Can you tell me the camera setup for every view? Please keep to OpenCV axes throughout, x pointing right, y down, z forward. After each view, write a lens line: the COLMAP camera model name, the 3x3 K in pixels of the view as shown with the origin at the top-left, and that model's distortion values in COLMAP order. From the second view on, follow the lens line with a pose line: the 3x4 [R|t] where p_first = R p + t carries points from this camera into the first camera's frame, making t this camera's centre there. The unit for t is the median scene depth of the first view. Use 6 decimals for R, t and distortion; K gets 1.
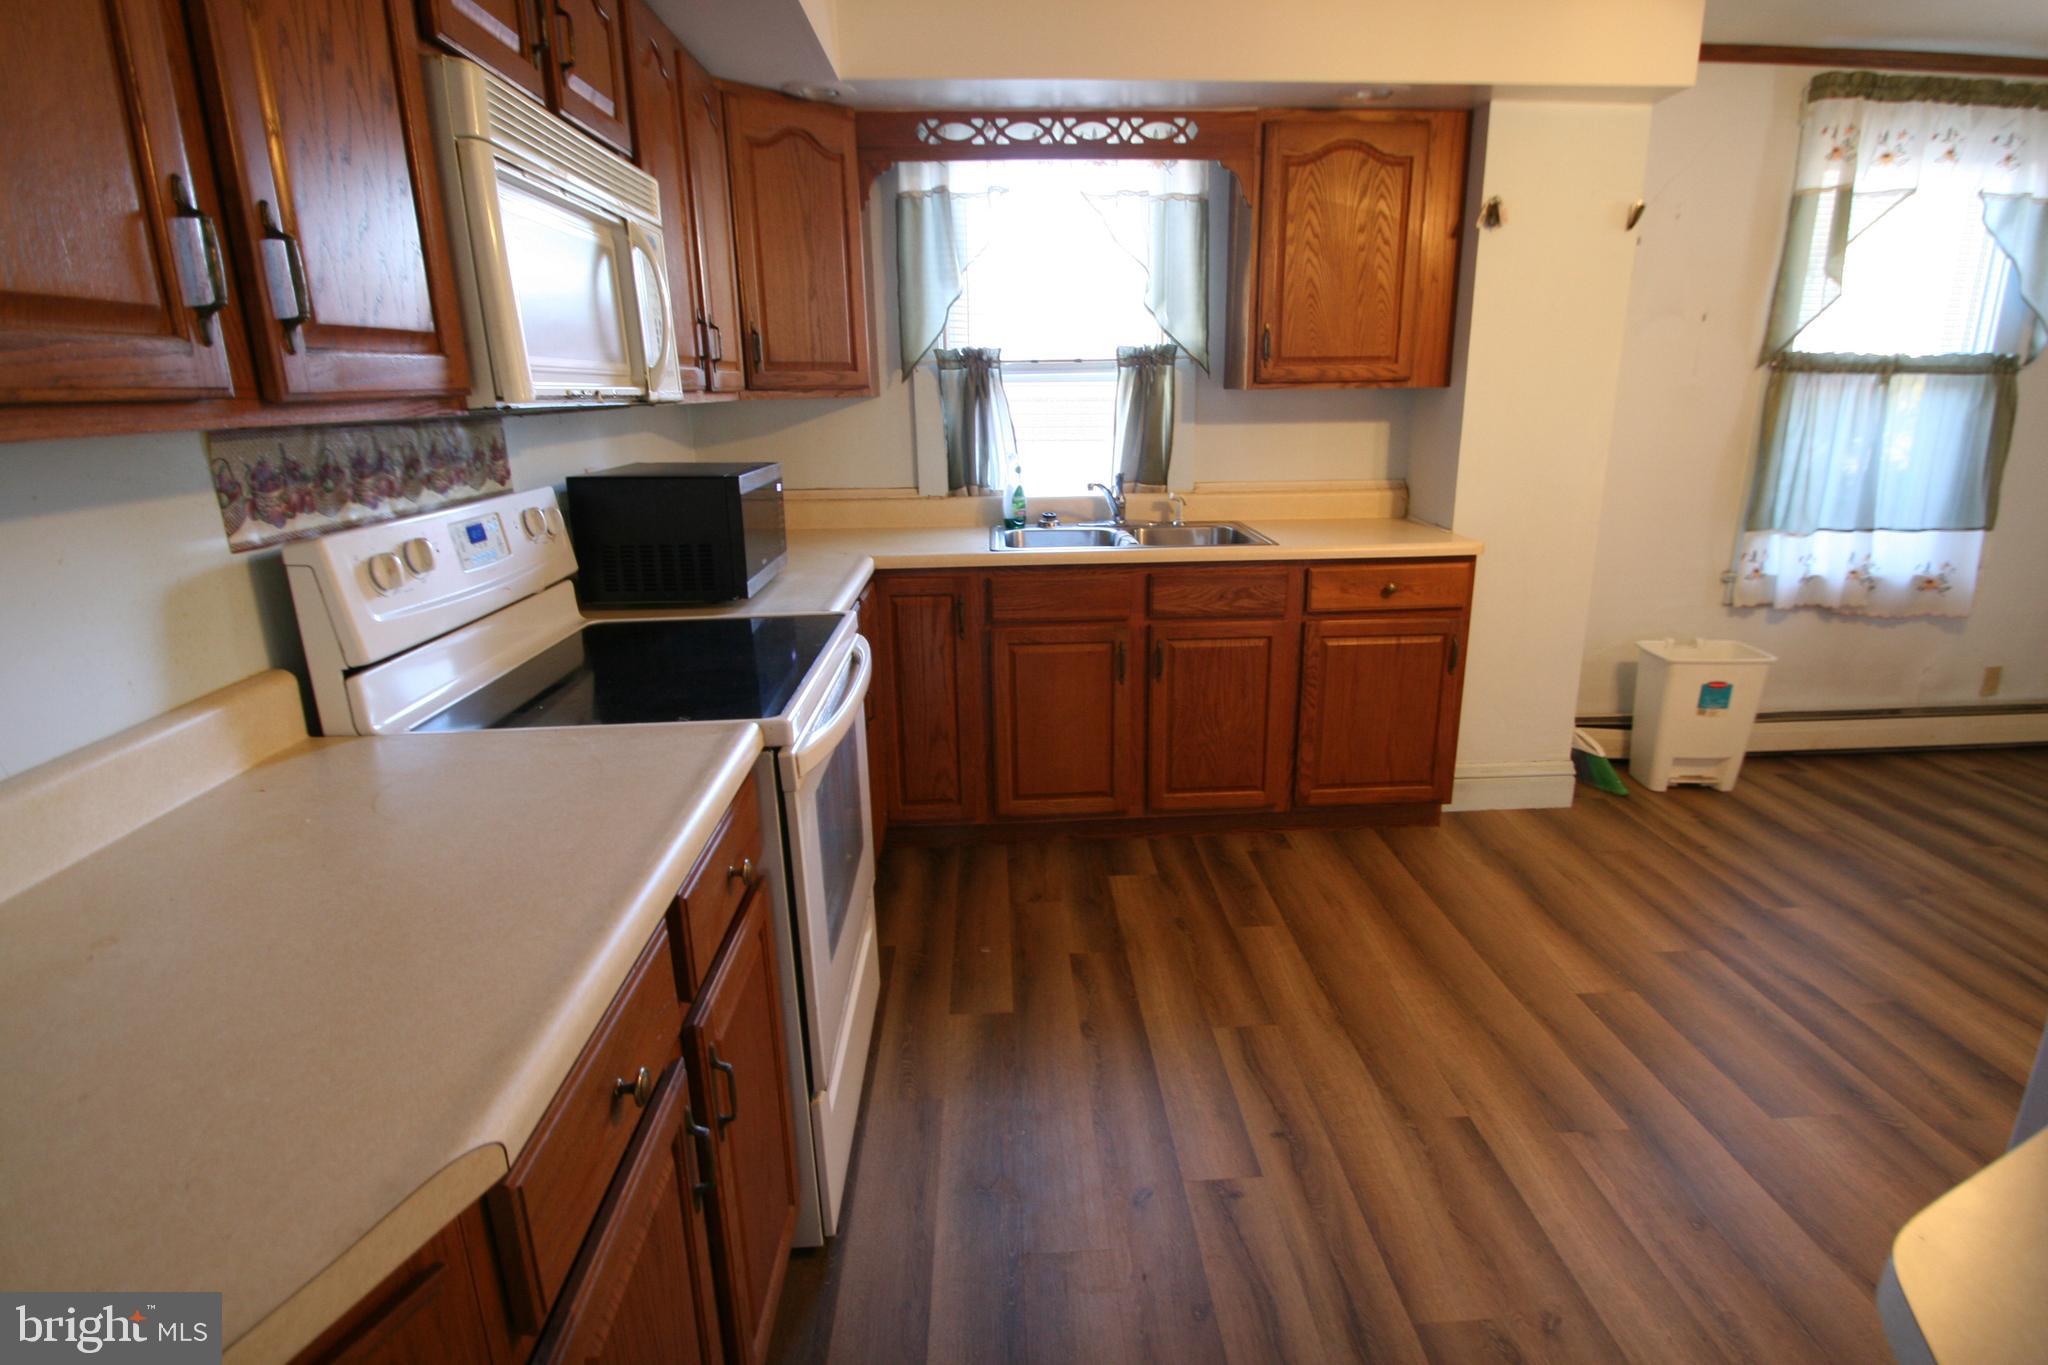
lens RADIAL K [[1048.2, 0, 1067.2], [0, 1048.2, 685.4], [0, 0, 1]] dist [-0.000511, -0.011926]
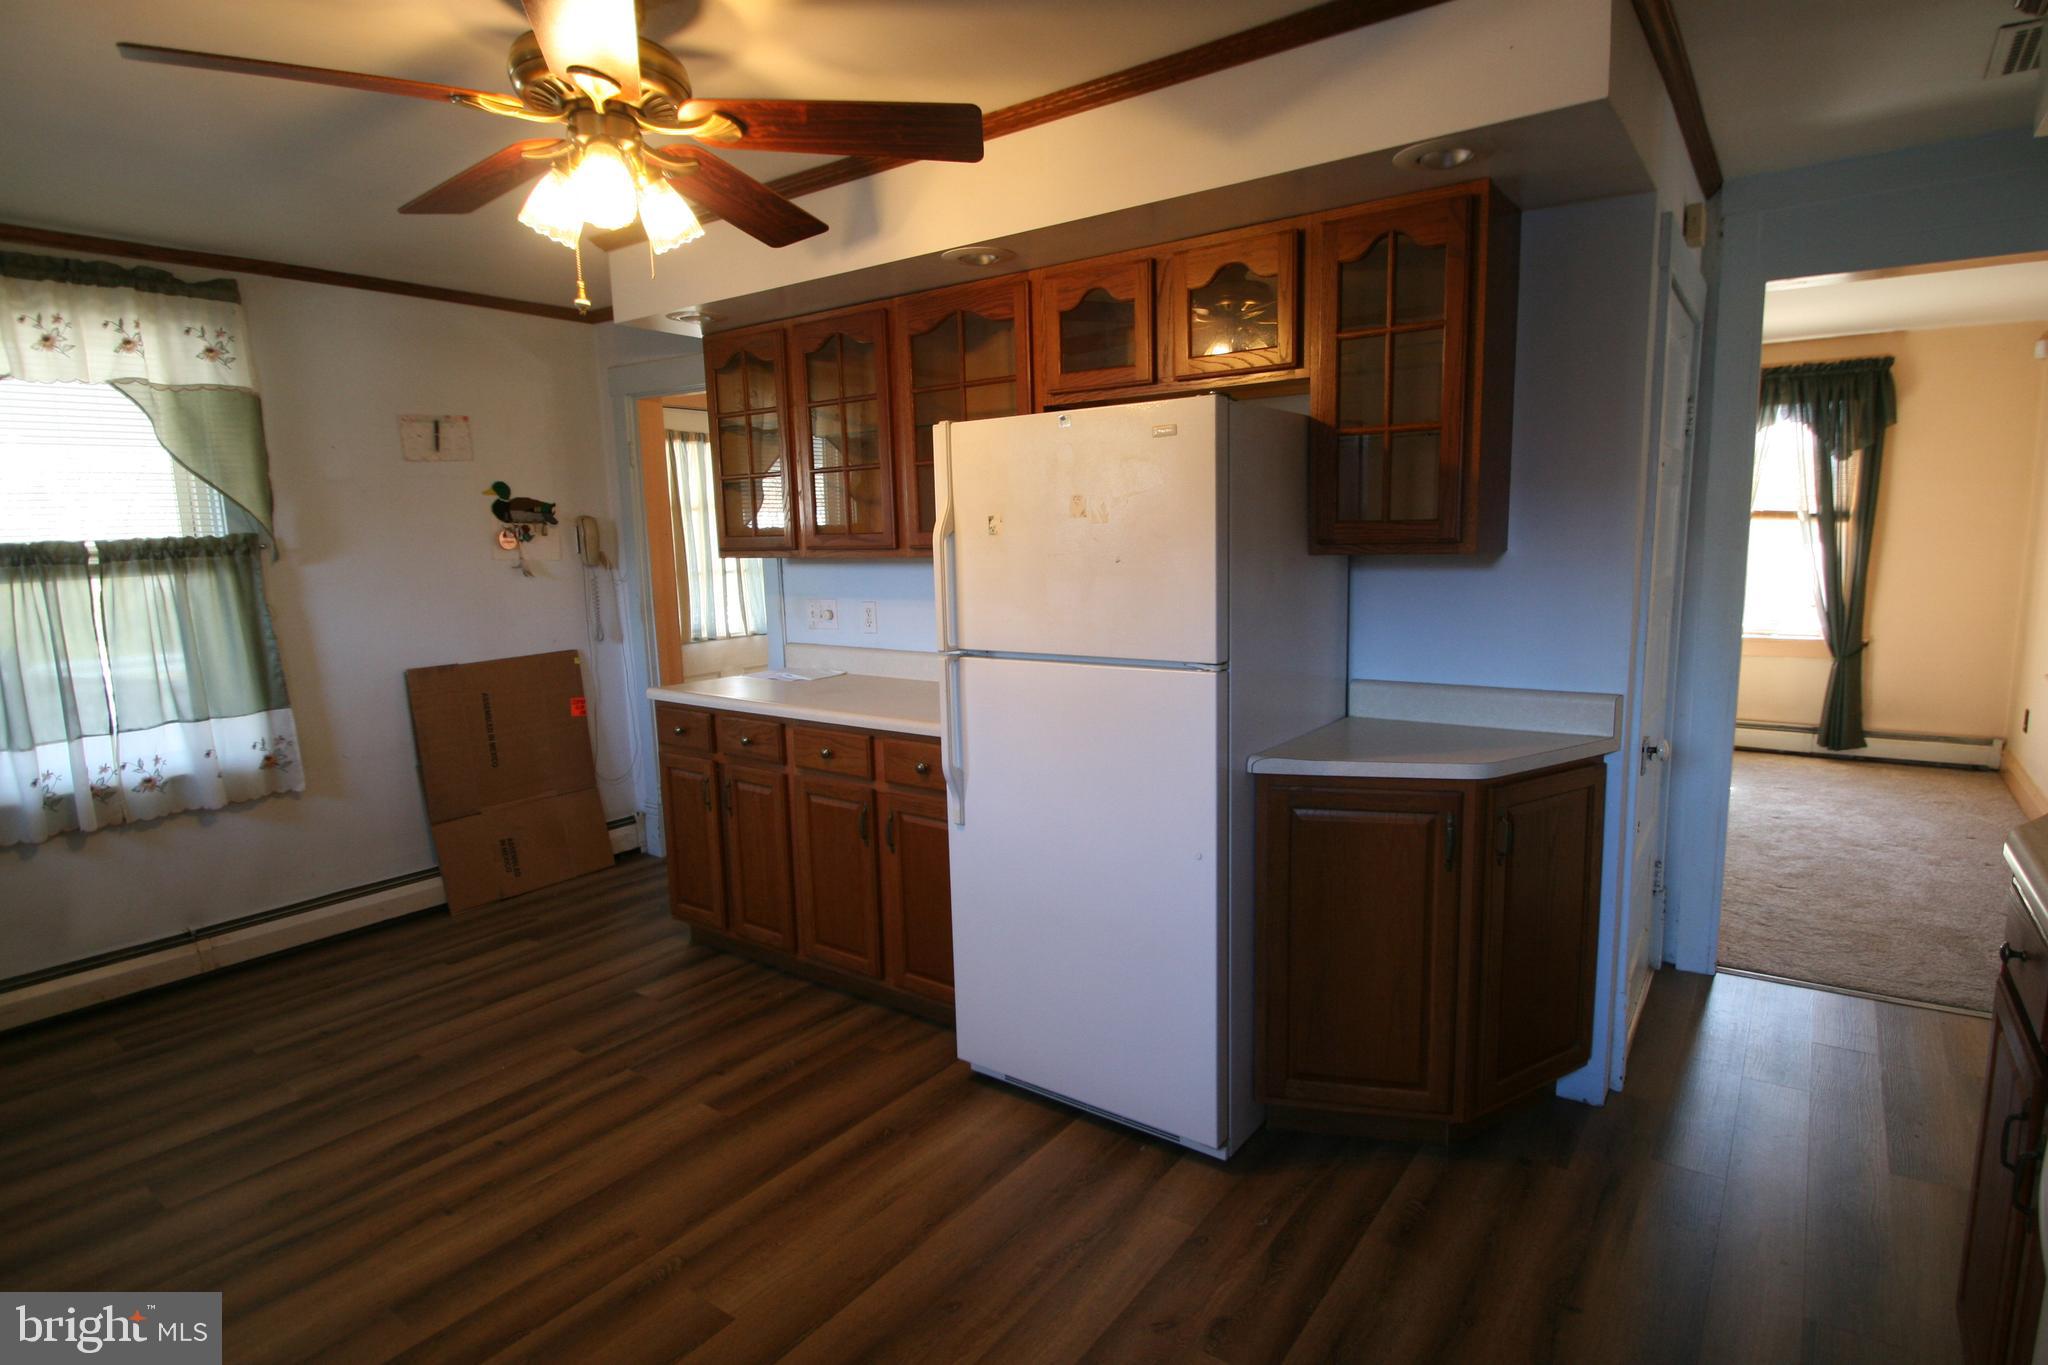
lens RADIAL K [[1048.2, 0, 1067.2], [0, 1048.2, 685.4], [0, 0, 1]] dist [-0.000511, -0.011926]
pose [[-0.771631, -0.061297, 0.633110, -0.078846], [0.208782, 0.915791, 0.343128, -0.233894], [-0.600829, 0.396950, -0.693855, 0.769602]]
